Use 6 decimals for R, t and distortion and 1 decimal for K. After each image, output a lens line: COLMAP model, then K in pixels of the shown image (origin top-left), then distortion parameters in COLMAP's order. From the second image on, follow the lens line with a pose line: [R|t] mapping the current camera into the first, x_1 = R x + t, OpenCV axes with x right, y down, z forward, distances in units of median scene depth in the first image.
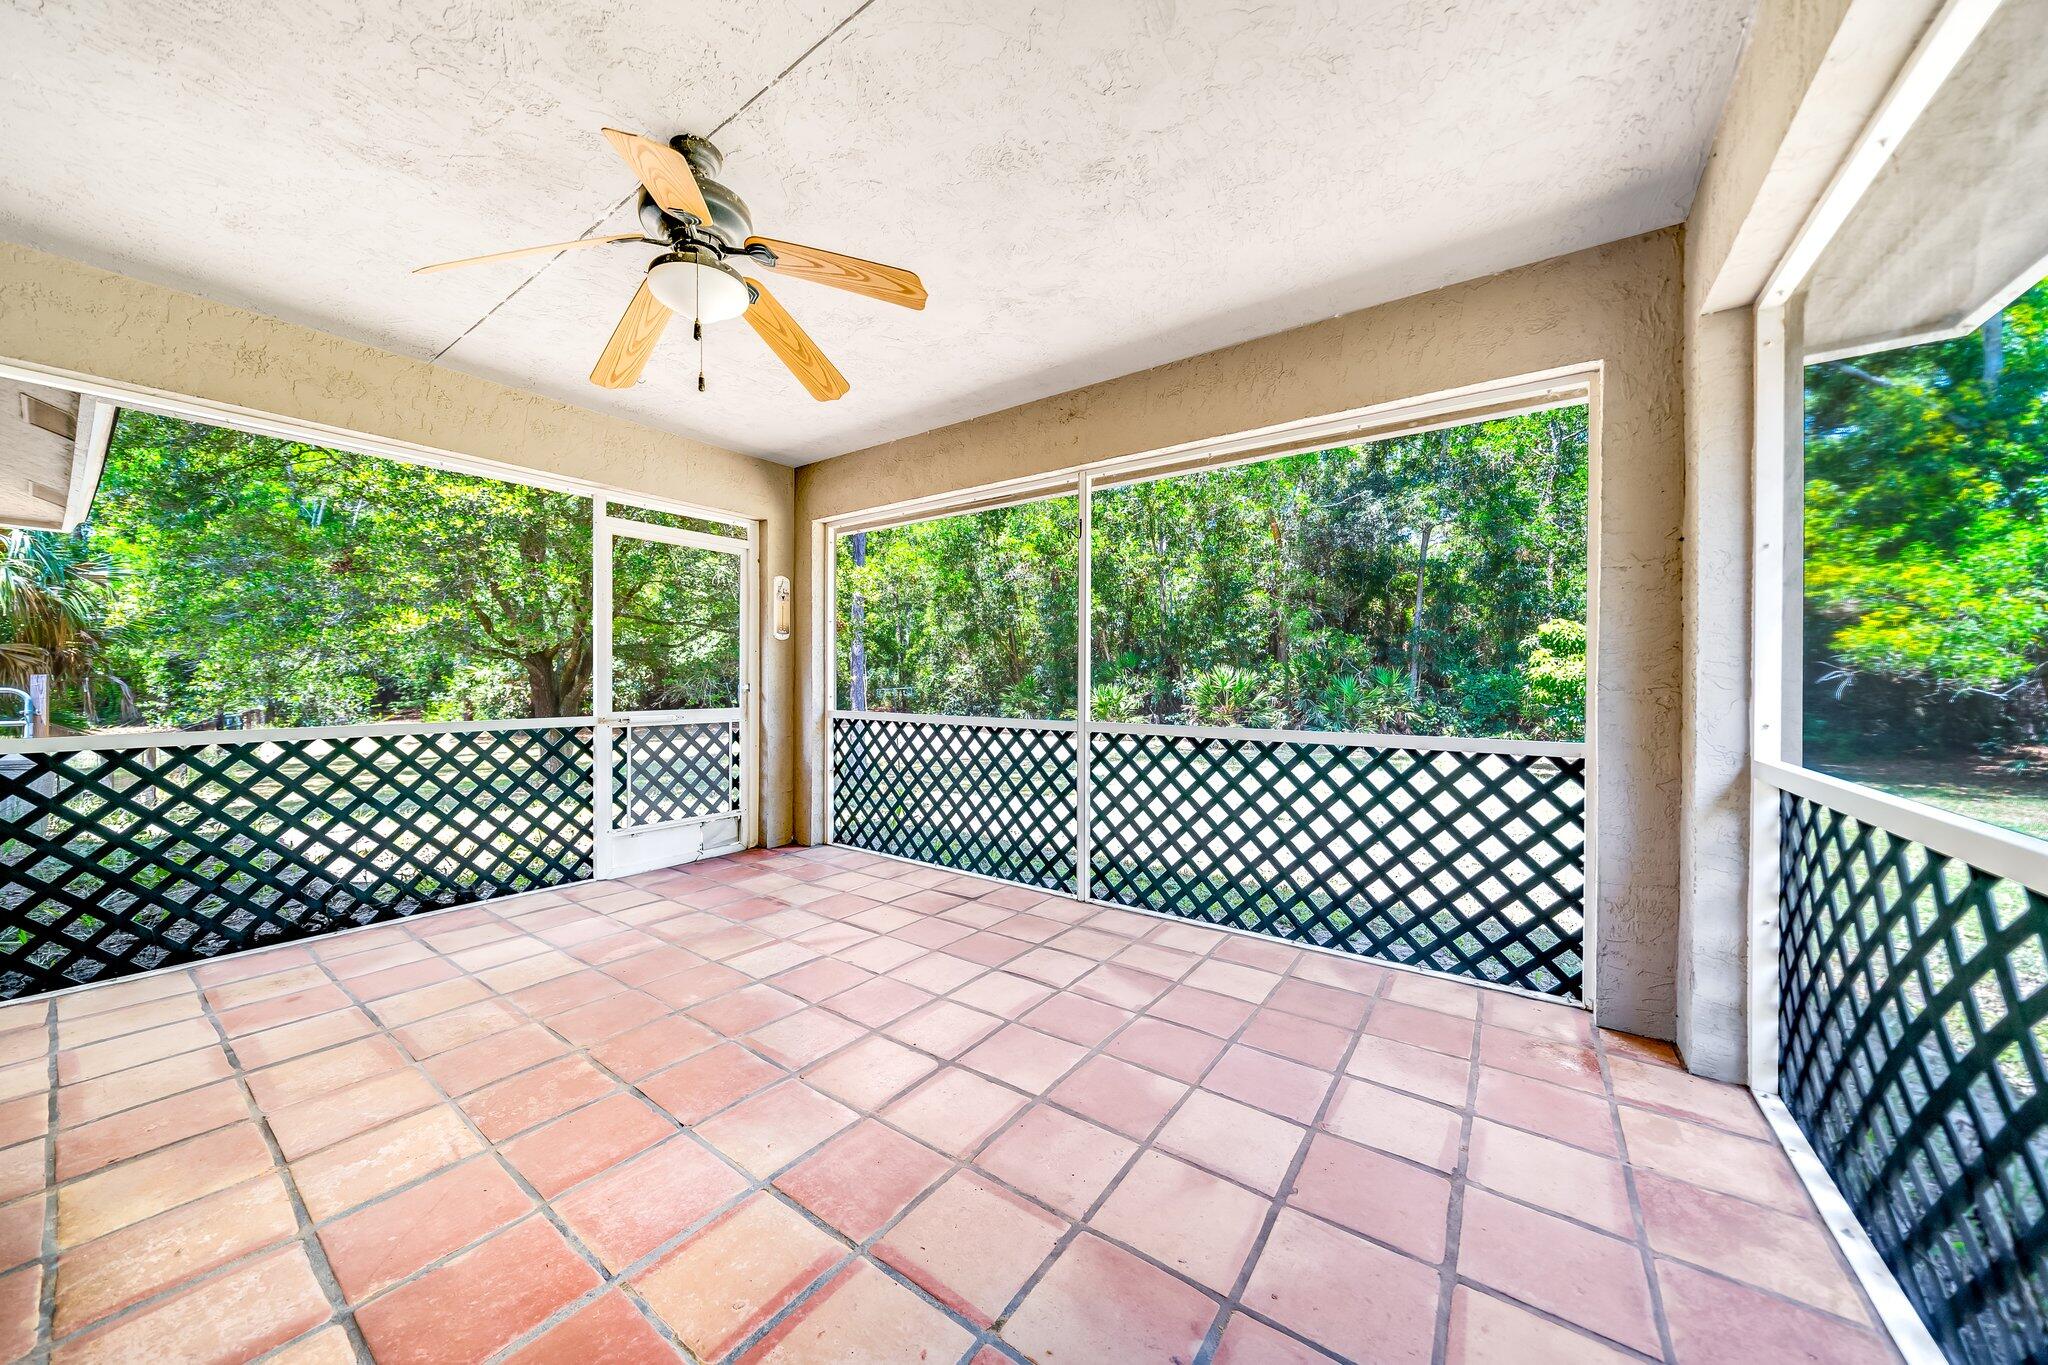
lens RADIAL K [[694.5, 0, 1013.3], [0, 694.5, 671.2], [0, 0, 1]] dist [0.000012, 0.000074]
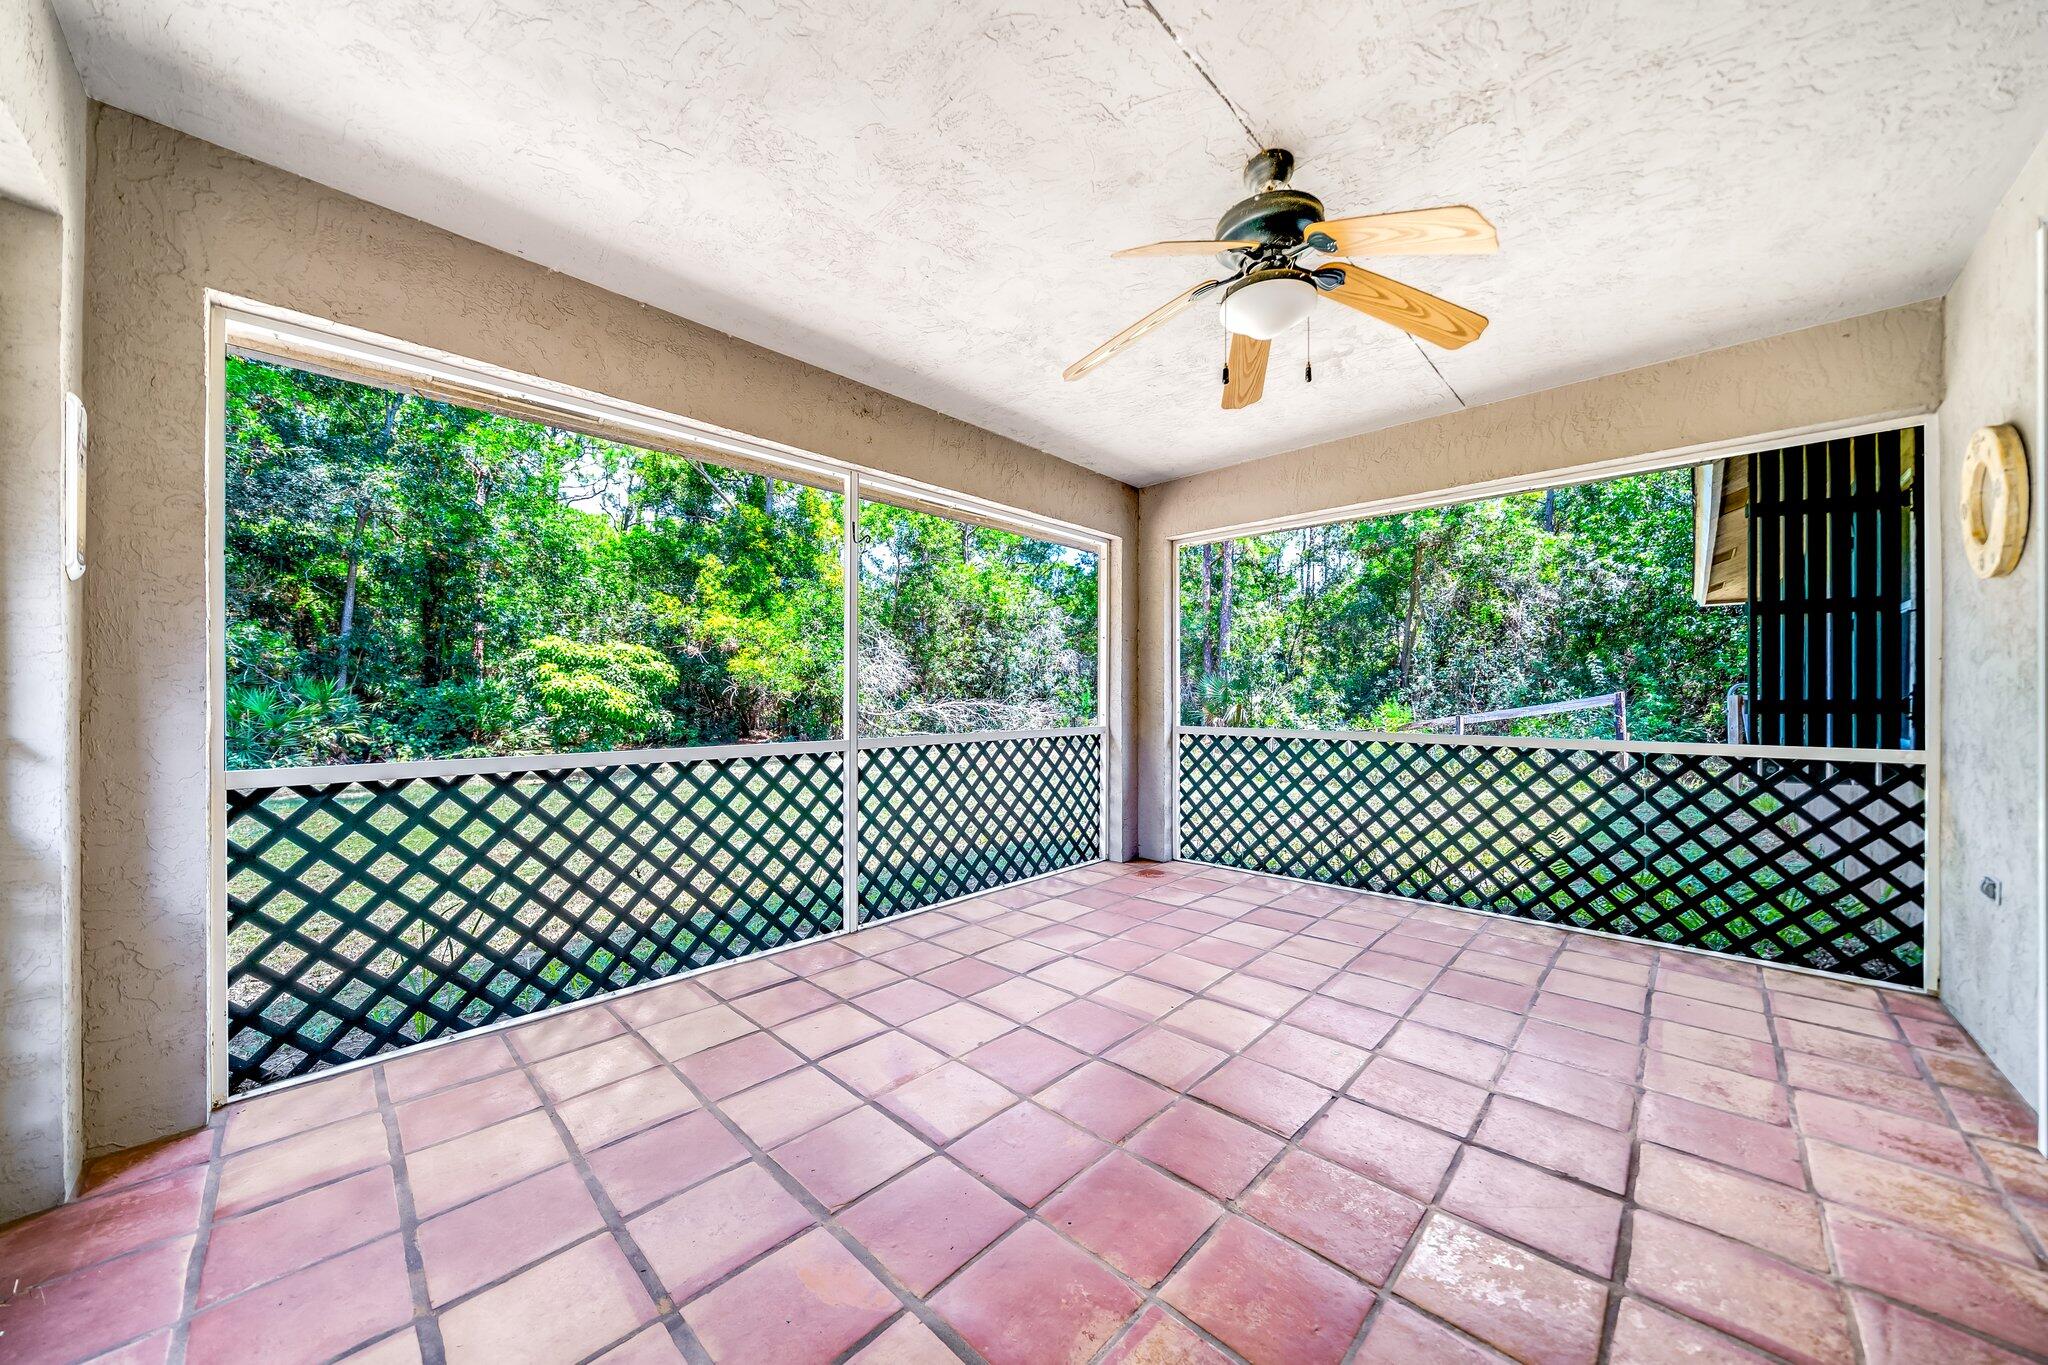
lens RADIAL K [[708.5, 0, 1012.1], [0, 708.5, 680.2], [0, 0, 1]] dist [-0.005300, 0.000016]
pose [[0.141975, 0.016784, 0.989728, -0.741340], [-0.011496, 0.999817, -0.015306, 0.004986], [-0.989804, -0.009205, 0.142142, 0.598303]]
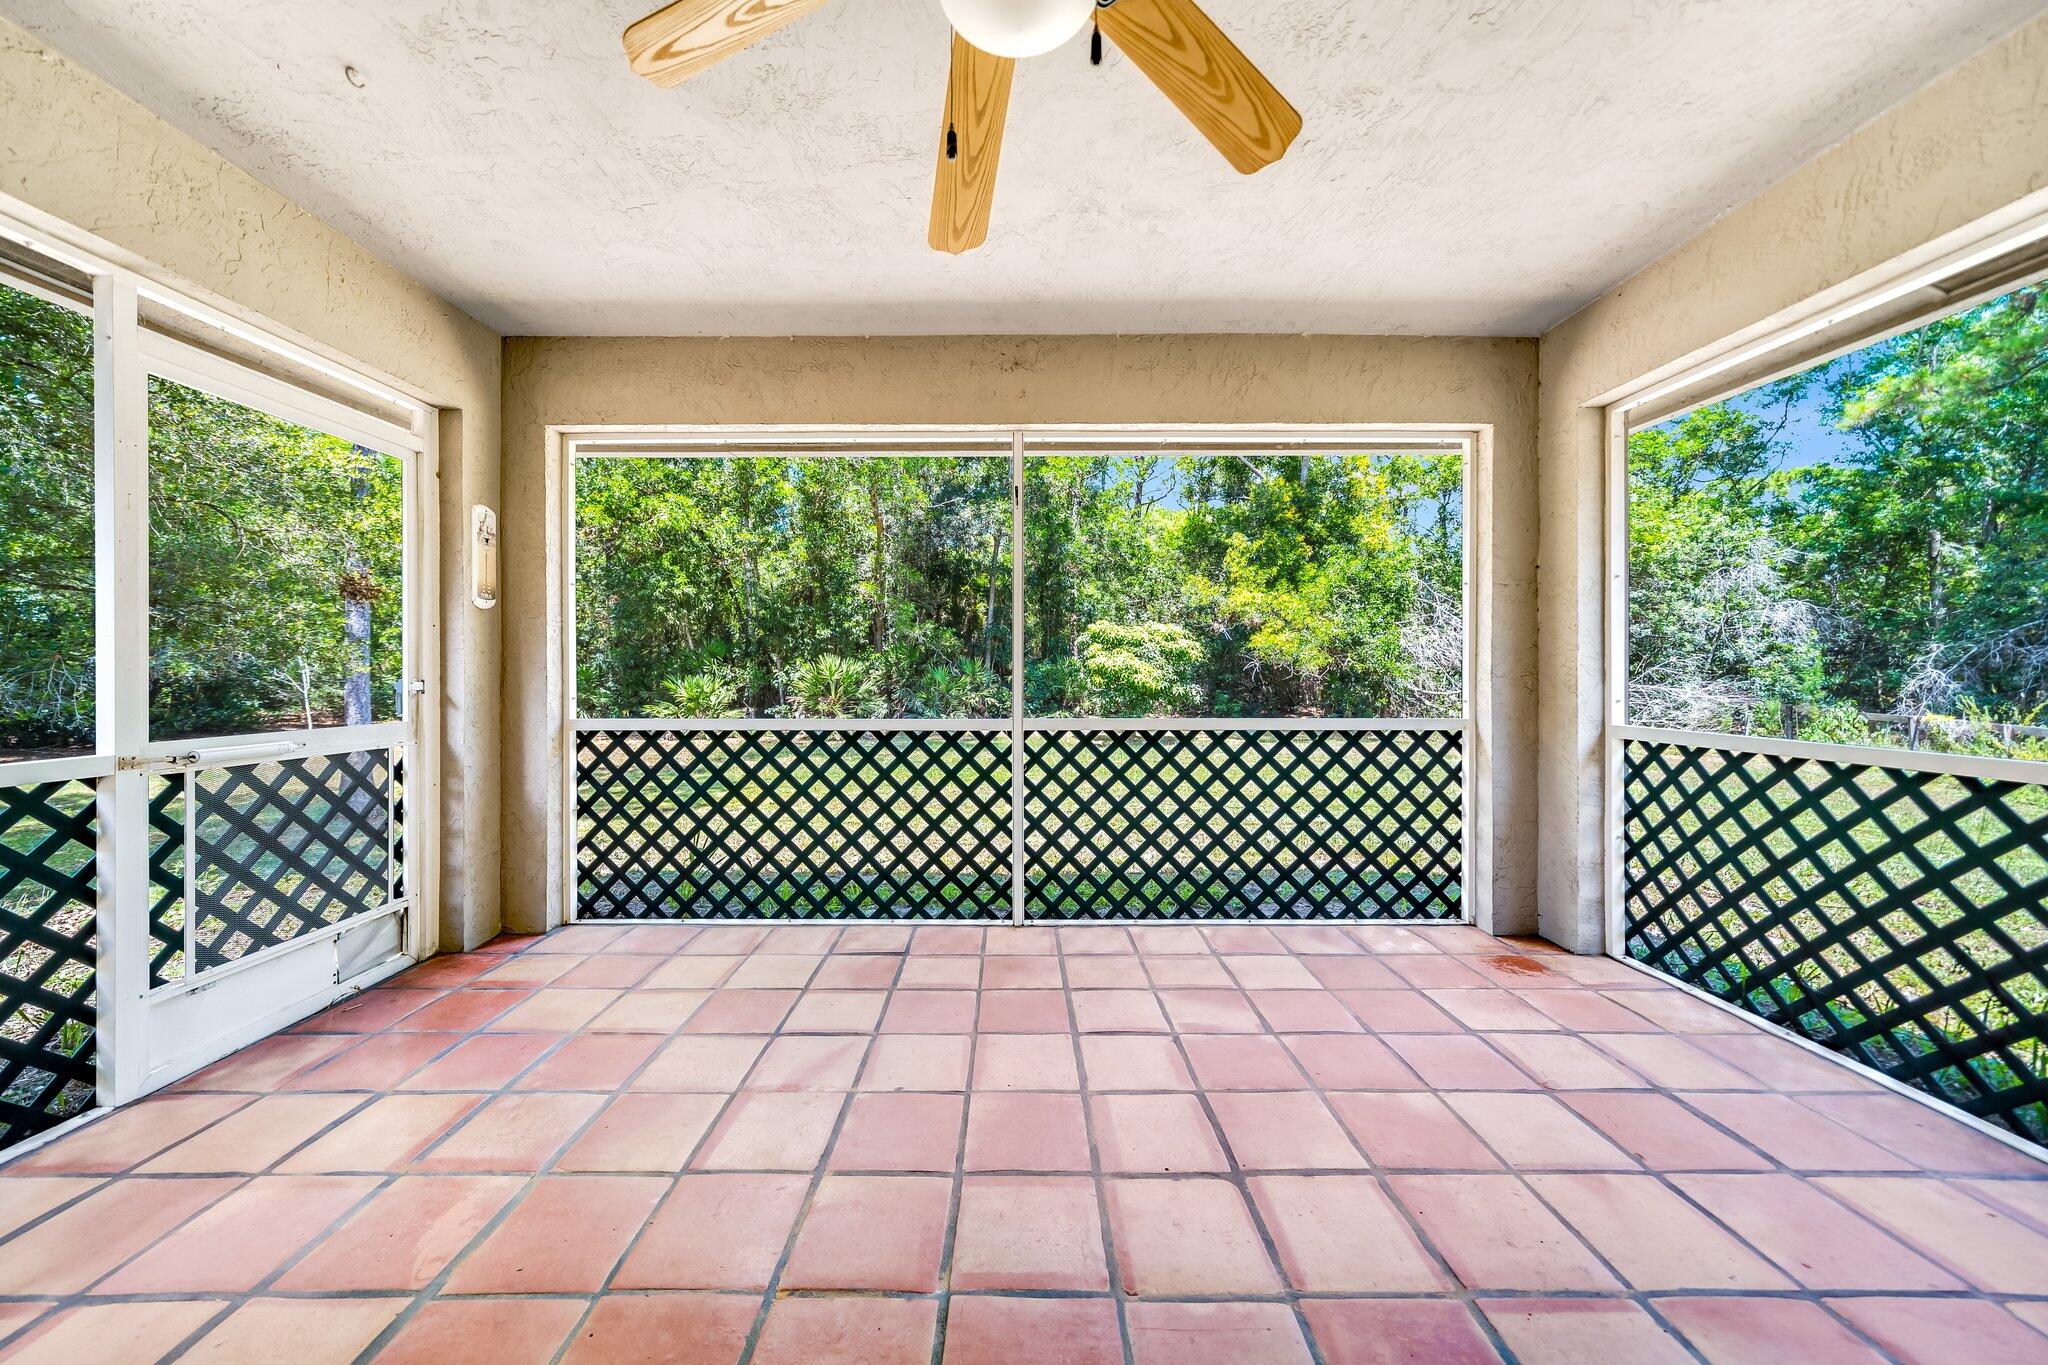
lens RADIAL K [[699.5, 0, 1006.4], [0, 699.5, 662.0], [0, 0, 1]] dist [0.001973, -0.000005]
pose [[0.812921, 0.002411, 0.582369, -0.386522], [-0.003297, 0.999994, 0.000462, 0.000670], [-0.582365, -0.002295, 0.812925, 0.270445]]
